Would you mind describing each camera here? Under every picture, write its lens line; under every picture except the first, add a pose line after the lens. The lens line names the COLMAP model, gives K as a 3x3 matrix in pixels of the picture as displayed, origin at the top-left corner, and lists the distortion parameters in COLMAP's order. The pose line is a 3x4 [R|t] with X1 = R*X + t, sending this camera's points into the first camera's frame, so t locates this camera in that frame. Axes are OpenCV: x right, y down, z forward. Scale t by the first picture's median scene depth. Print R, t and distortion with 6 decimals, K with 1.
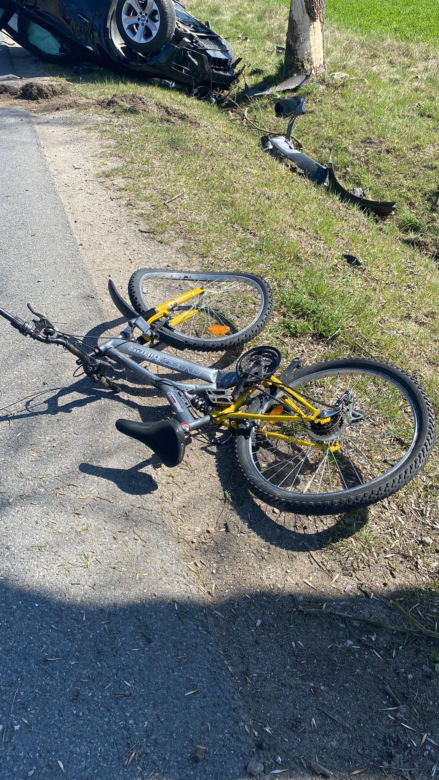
lens RADIAL K [[676.8, 0, 219.5], [0, 676.8, 390.0], [0, 0, 1]] dist [-0.001886, -0.003209]
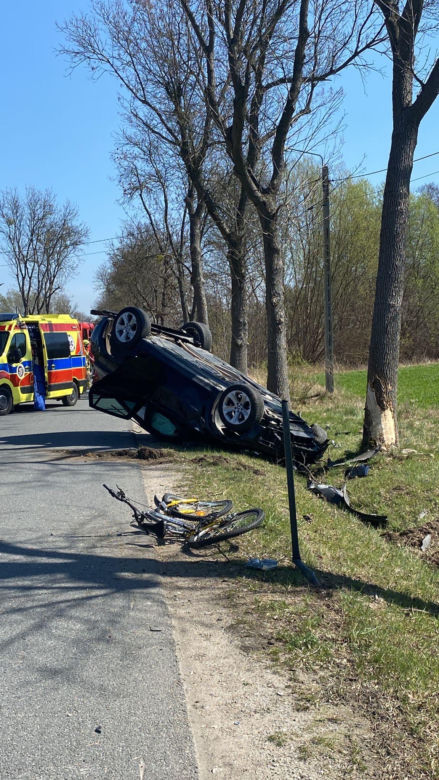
lens RADIAL K [[676.8, 0, 219.5], [0, 676.8, 390.0], [0, 0, 1]] dist [-0.001886, -0.003209]
pose [[0.988991, -0.005913, -0.147854, 0.038135], [-0.070205, 0.860830, -0.504027, 0.065376], [0.130258, 0.508859, 0.850938, -0.103412]]
